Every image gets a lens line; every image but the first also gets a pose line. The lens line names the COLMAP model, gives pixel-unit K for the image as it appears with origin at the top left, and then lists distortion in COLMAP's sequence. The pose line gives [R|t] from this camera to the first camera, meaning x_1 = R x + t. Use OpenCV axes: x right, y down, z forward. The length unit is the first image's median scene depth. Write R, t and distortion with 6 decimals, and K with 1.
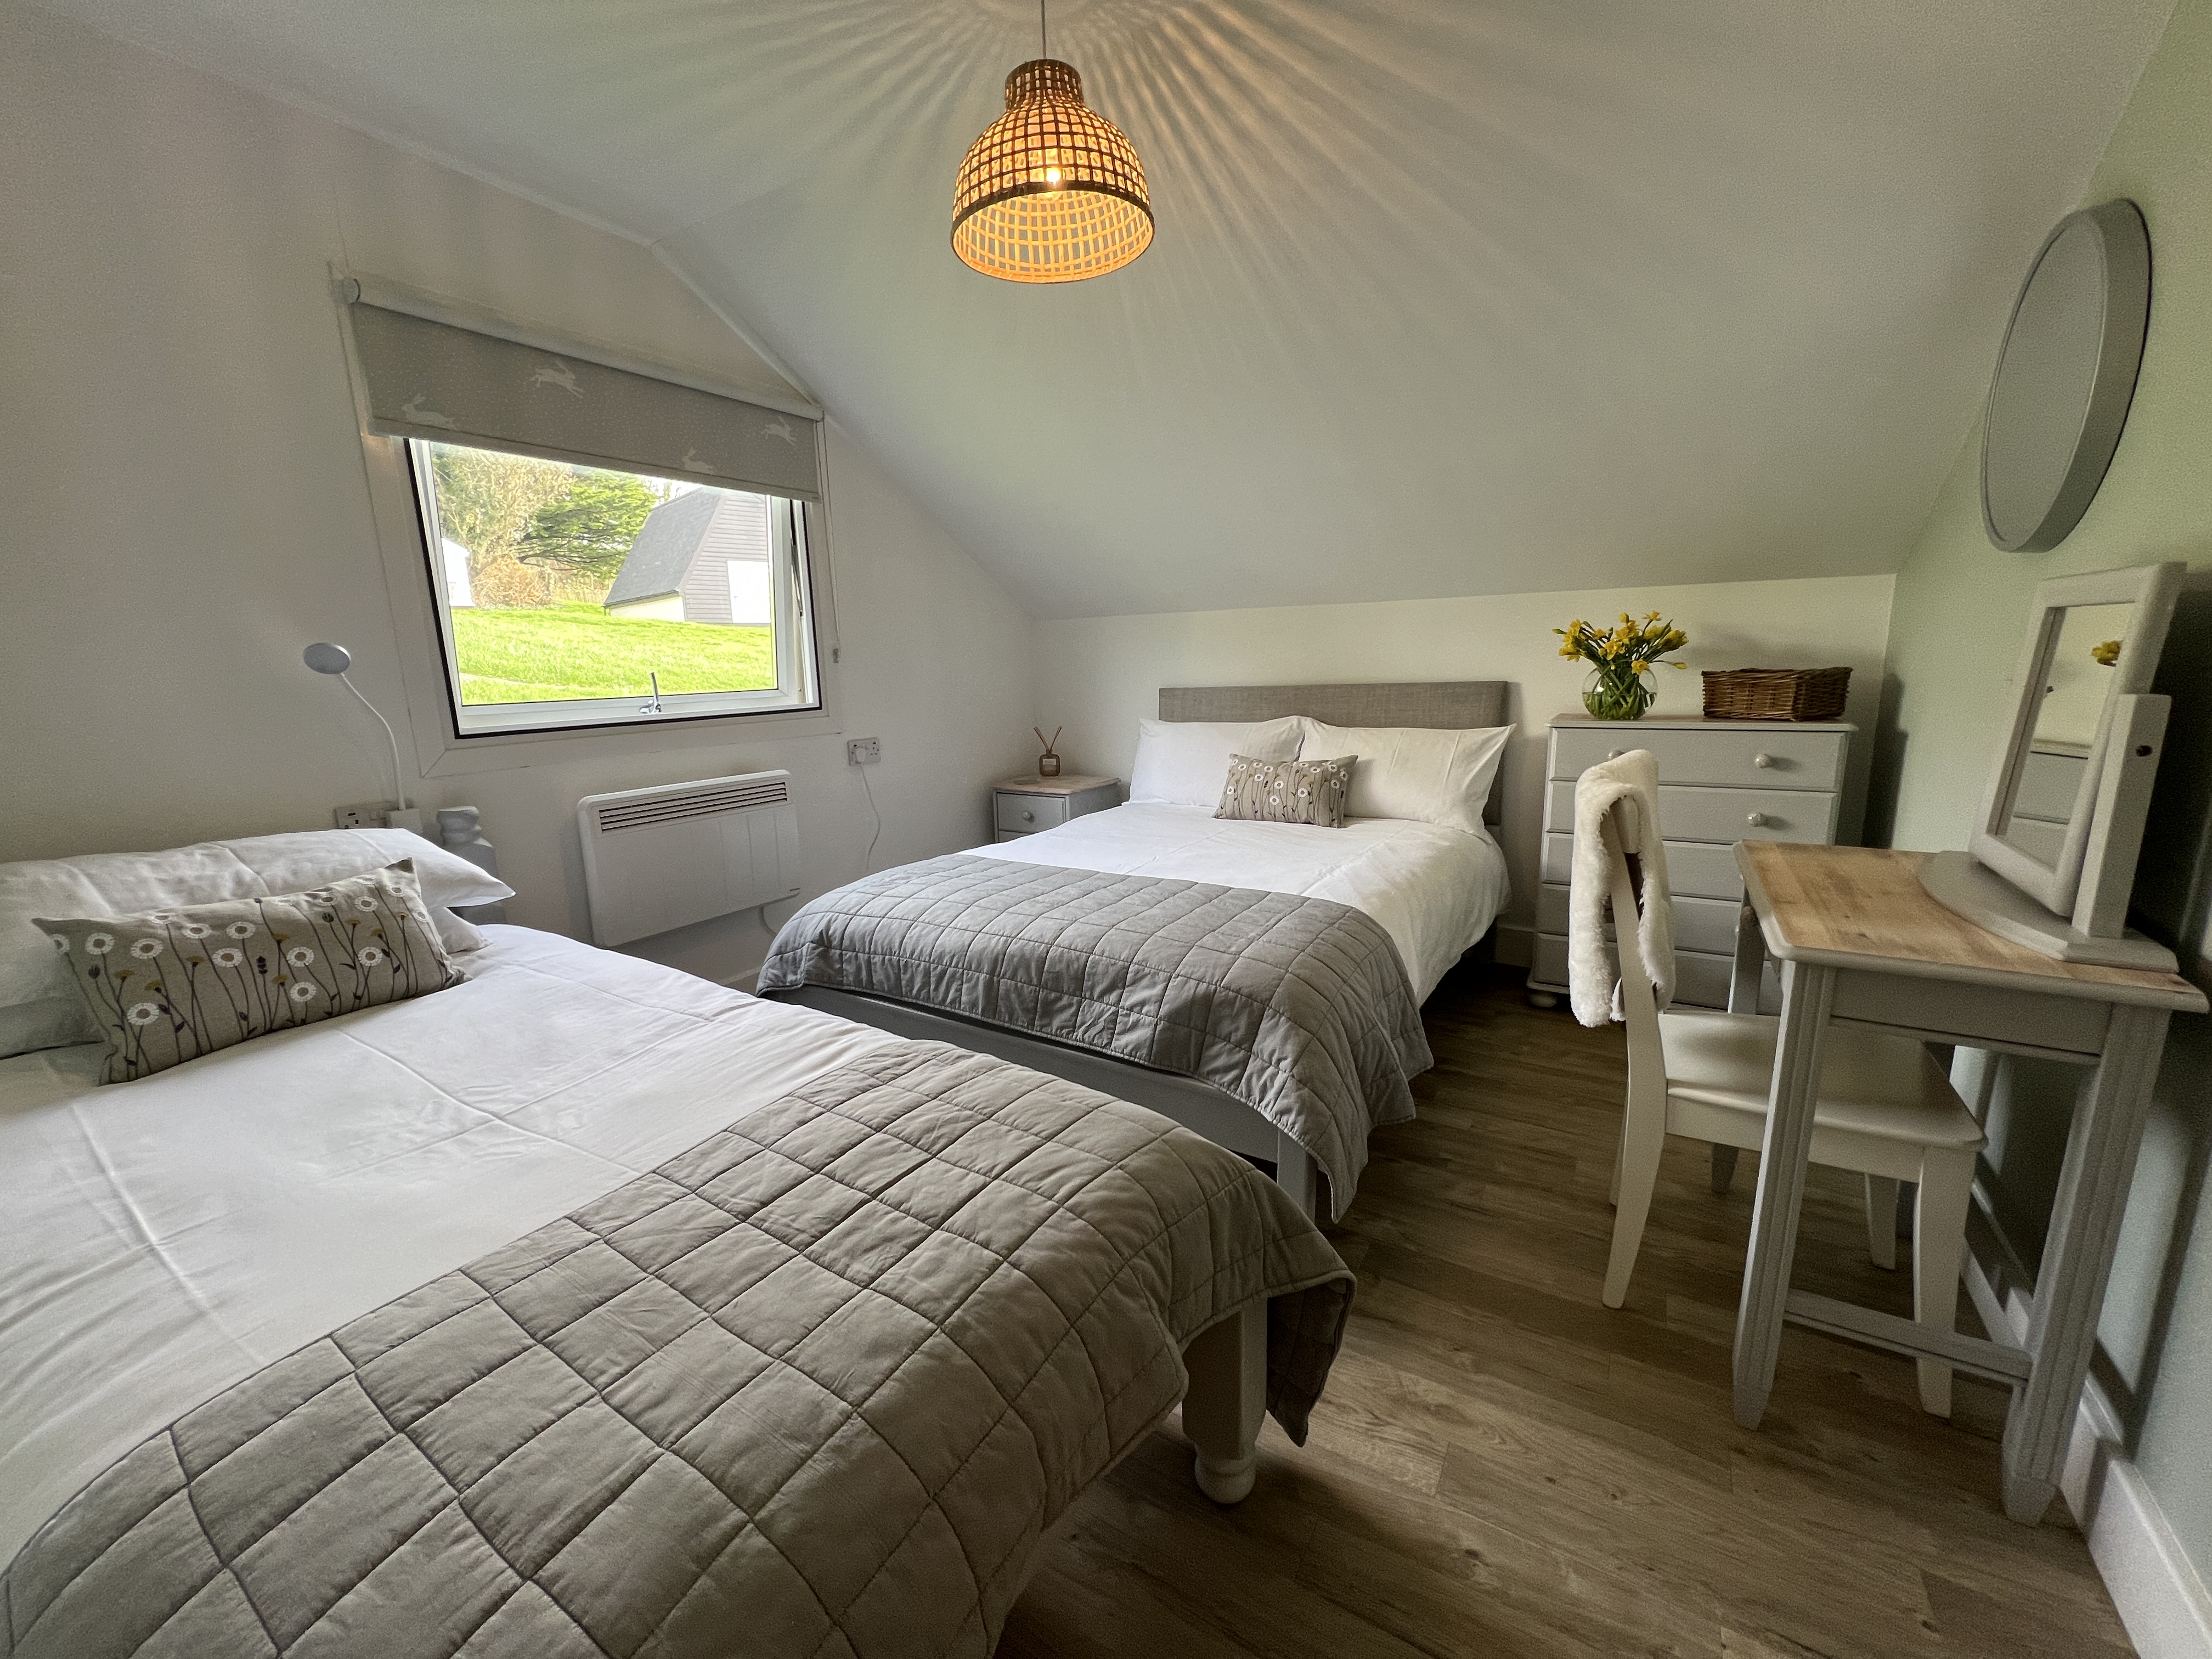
lens RADIAL K [[884.6, 0, 1106.0], [0, 884.6, 829.5], [0, 0, 1]] dist [-0.000990, -0.000055]
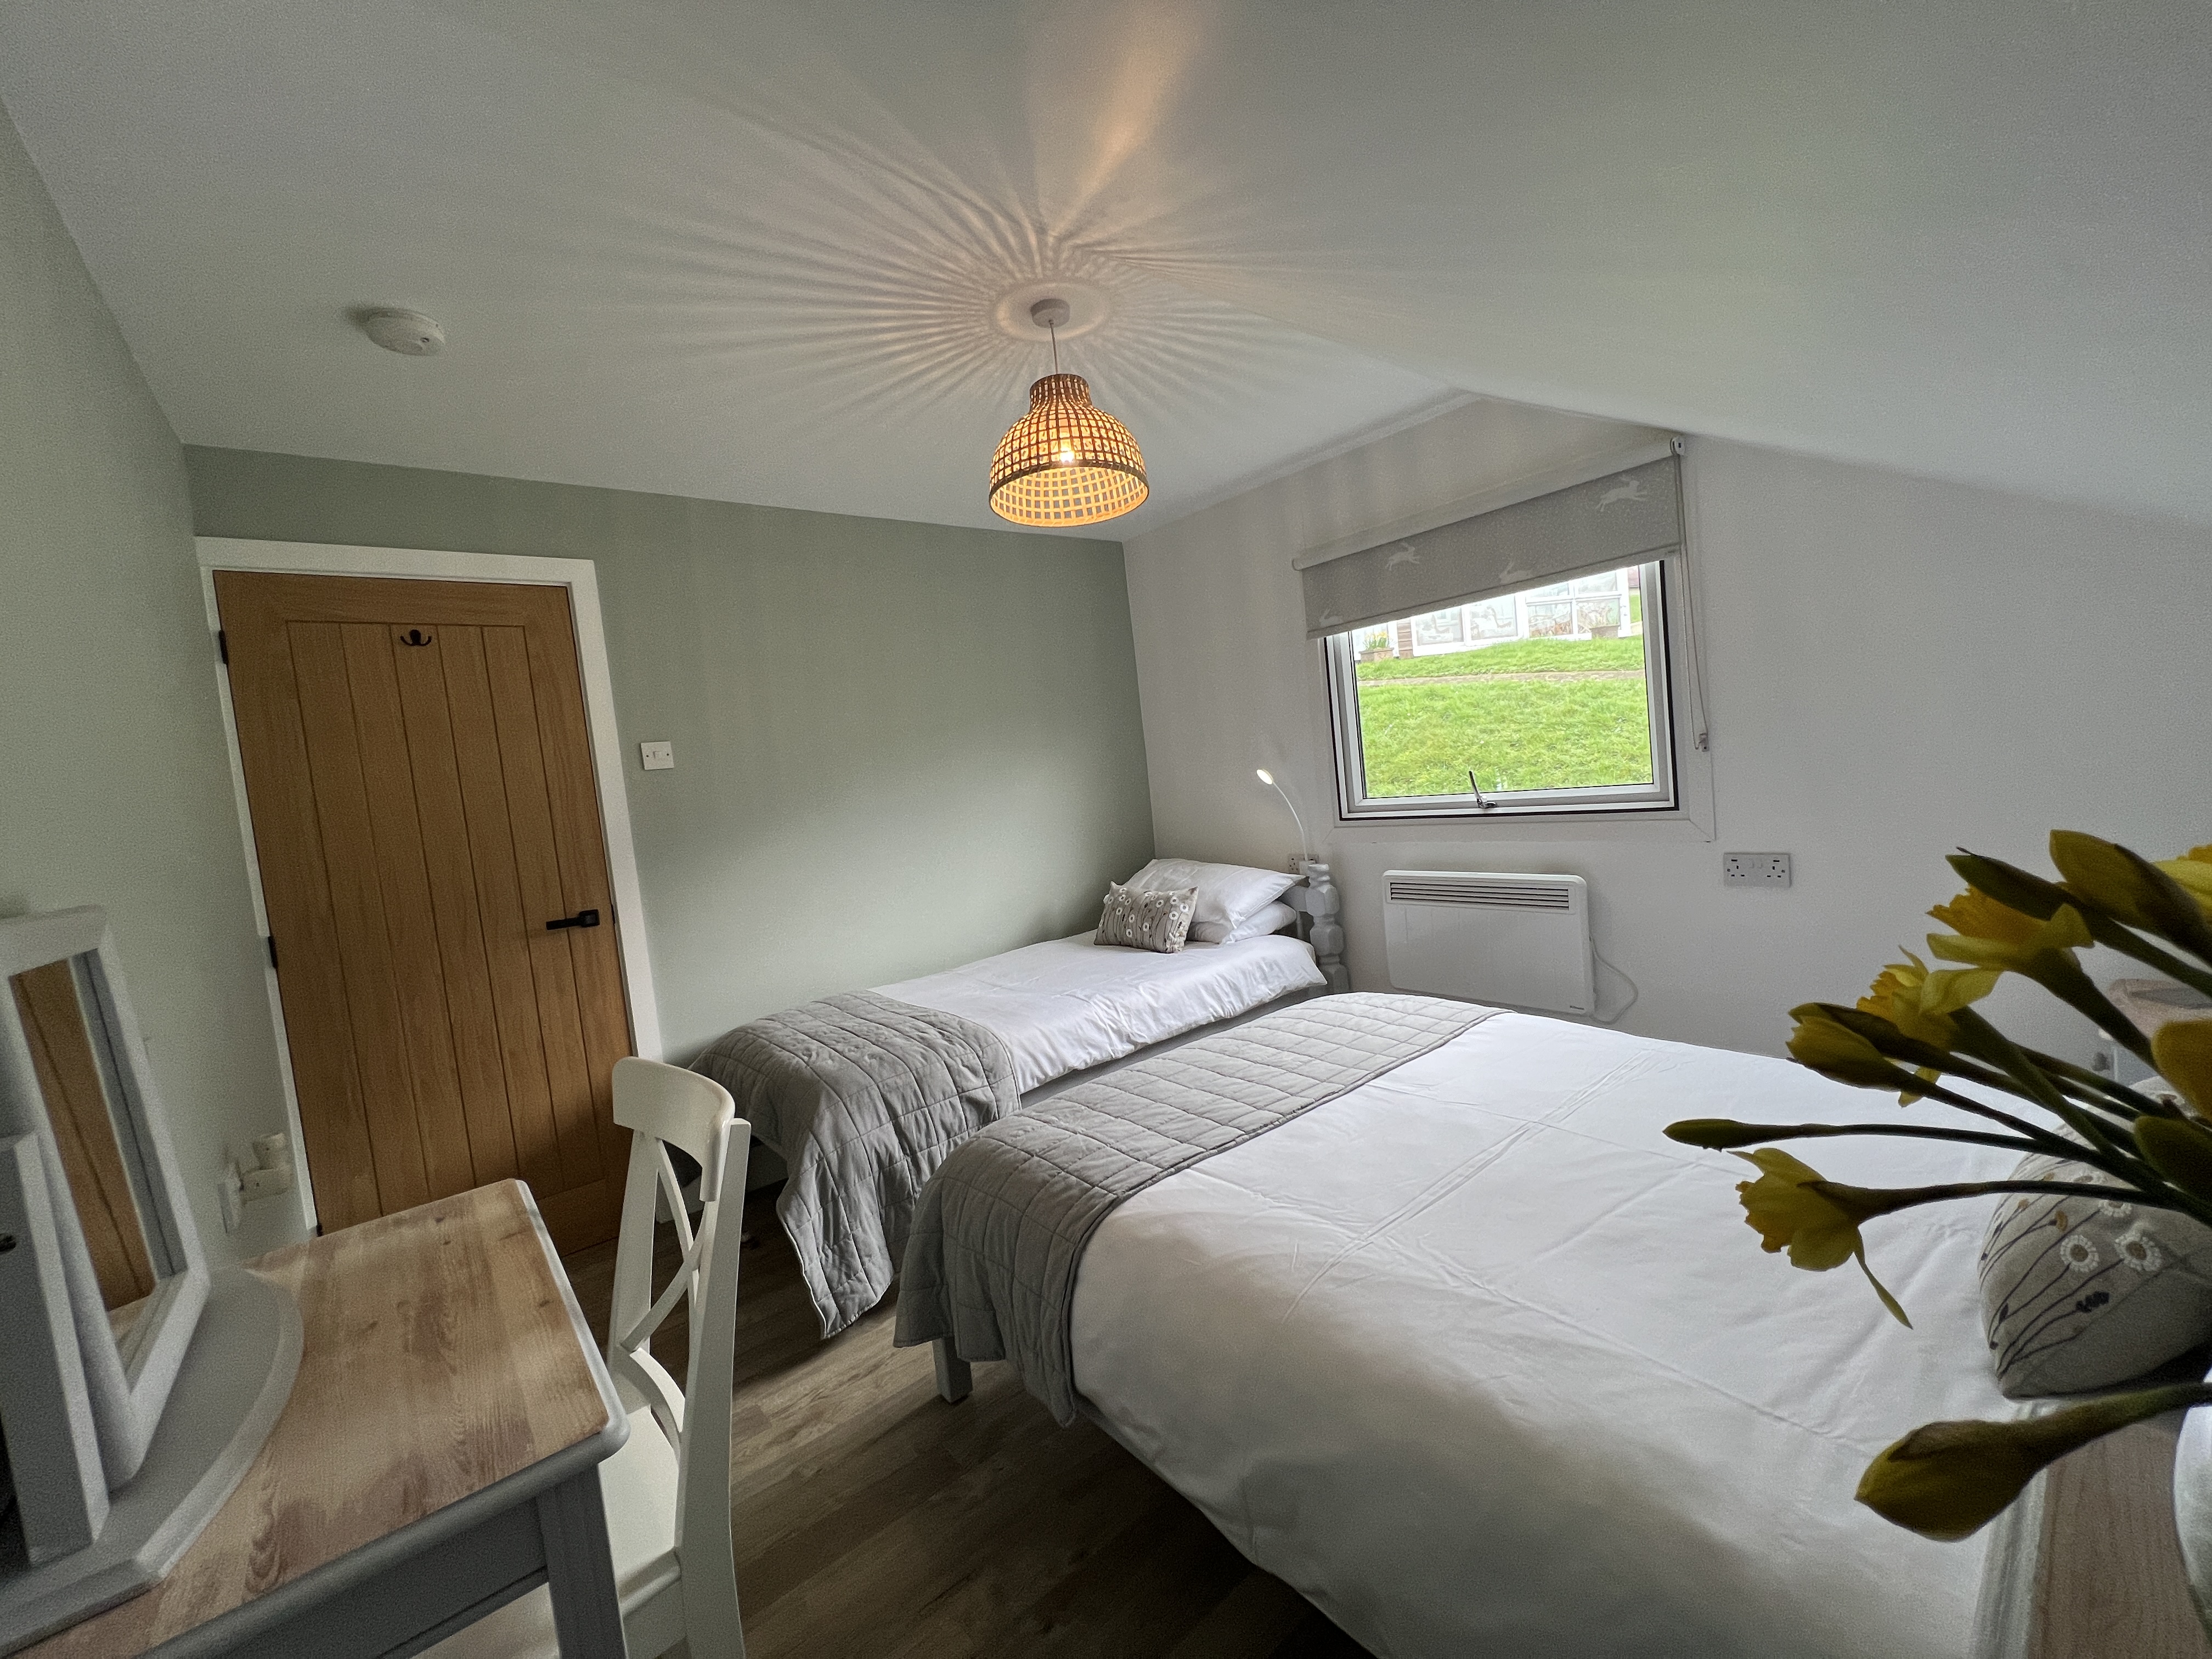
lens RADIAL K [[884.6, 0, 1106.0], [0, 884.6, 829.5], [0, 0, 1]] dist [-0.000990, -0.000055]
pose [[-0.321803, 0.116773, -0.939578, 0.970272], [-0.070490, 0.986656, 0.146767, -0.323995], [0.944179, 0.113461, -0.309278, 1.247064]]
